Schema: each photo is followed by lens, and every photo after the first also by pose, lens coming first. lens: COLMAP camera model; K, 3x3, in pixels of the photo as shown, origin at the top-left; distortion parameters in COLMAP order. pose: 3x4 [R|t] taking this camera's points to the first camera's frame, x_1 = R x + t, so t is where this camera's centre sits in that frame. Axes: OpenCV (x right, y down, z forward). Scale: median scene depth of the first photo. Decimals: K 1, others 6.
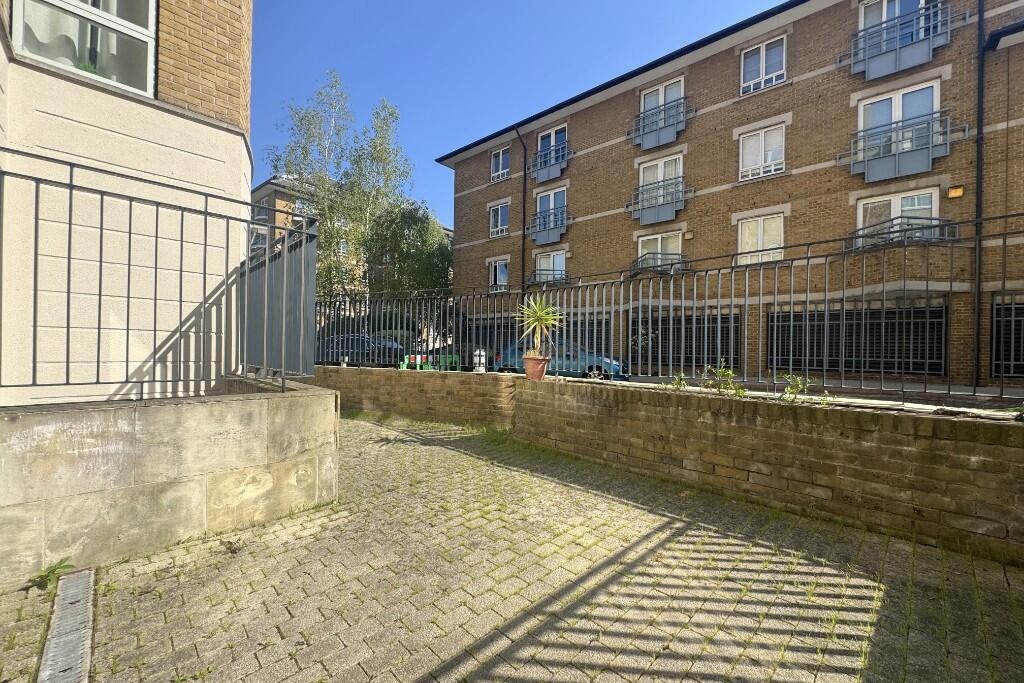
lens RADIAL K [[405.3, 0, 512.5], [0, 405.3, 326.4], [0, 0, 1]] dist [-0.000074, 0.000167]
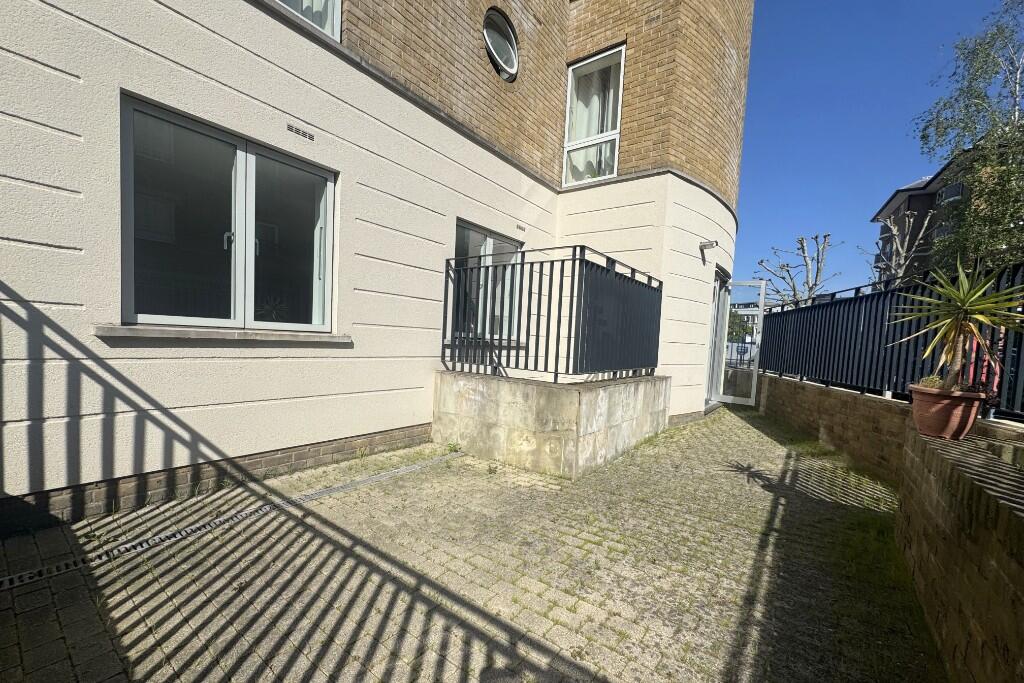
lens RADIAL K [[407.4, 0, 512.0], [0, 407.4, 341.5], [0, 0, 1]] dist [-0.000741, -0.000024]
pose [[0.156763, -0.001156, -0.987636, 0.804375], [0.007077, 0.999975, -0.000047, 0.024152], [0.987611, -0.006982, 0.156768, 0.706554]]
